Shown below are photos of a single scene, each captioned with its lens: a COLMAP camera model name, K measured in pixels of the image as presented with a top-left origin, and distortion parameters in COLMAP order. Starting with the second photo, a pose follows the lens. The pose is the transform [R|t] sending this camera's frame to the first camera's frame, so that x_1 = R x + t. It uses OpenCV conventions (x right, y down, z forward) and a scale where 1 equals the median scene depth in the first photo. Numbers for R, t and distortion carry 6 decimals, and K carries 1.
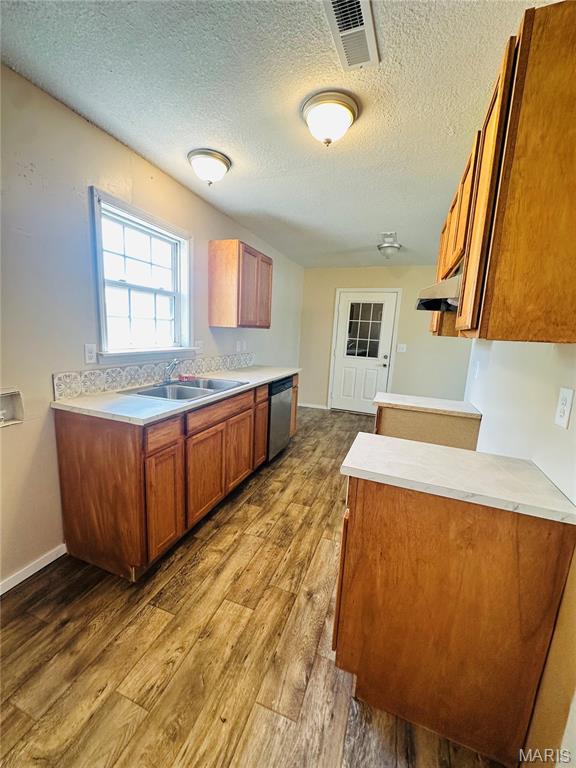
lens RADIAL K [[307.9, 0, 290.1], [0, 307.9, 382.6], [0, 0, 1]] dist [-0.001160, 0.000519]
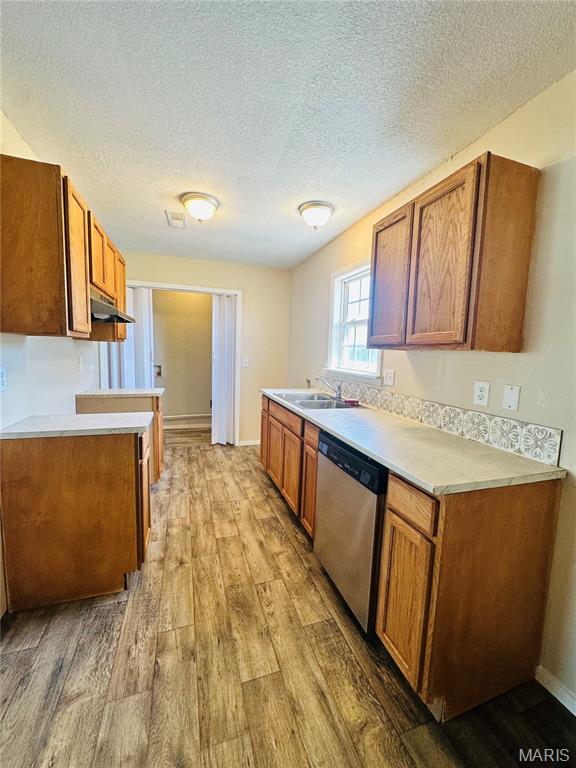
lens RADIAL K [[307.9, 0, 288.6], [0, 307.9, 383.7], [0, 0, 1]] dist [-0.001160, 0.000519]
pose [[-0.776758, -0.009982, -0.629720, 0.475860], [-0.176542, 0.963238, 0.202497, -0.251796], [0.604549, 0.268463, -0.749965, 1.696060]]
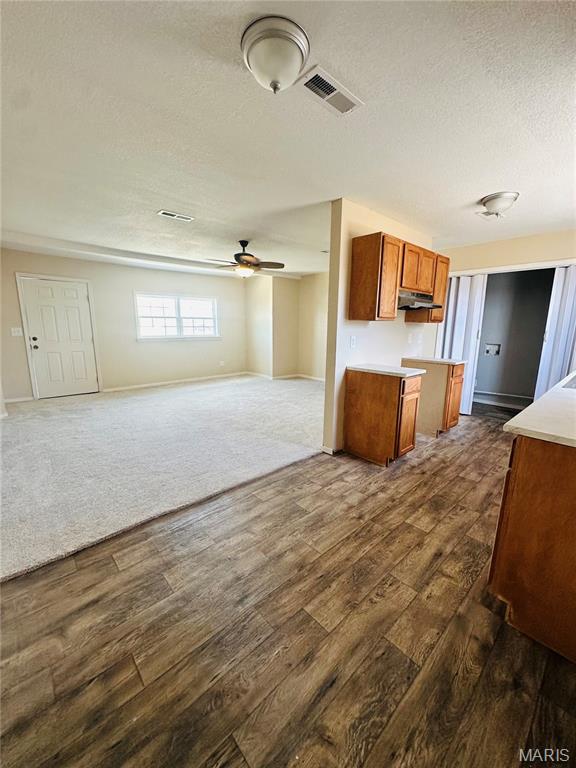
lens RADIAL K [[307.9, 0, 290.4], [0, 307.9, 384.5], [0, 0, 1]] dist [-0.001160, 0.000519]
pose [[-0.886935, -0.147943, 0.437560, 0.169578], [0.020541, 0.933747, 0.357344, -0.339455], [-0.461437, 0.325929, -0.825134, 2.147867]]
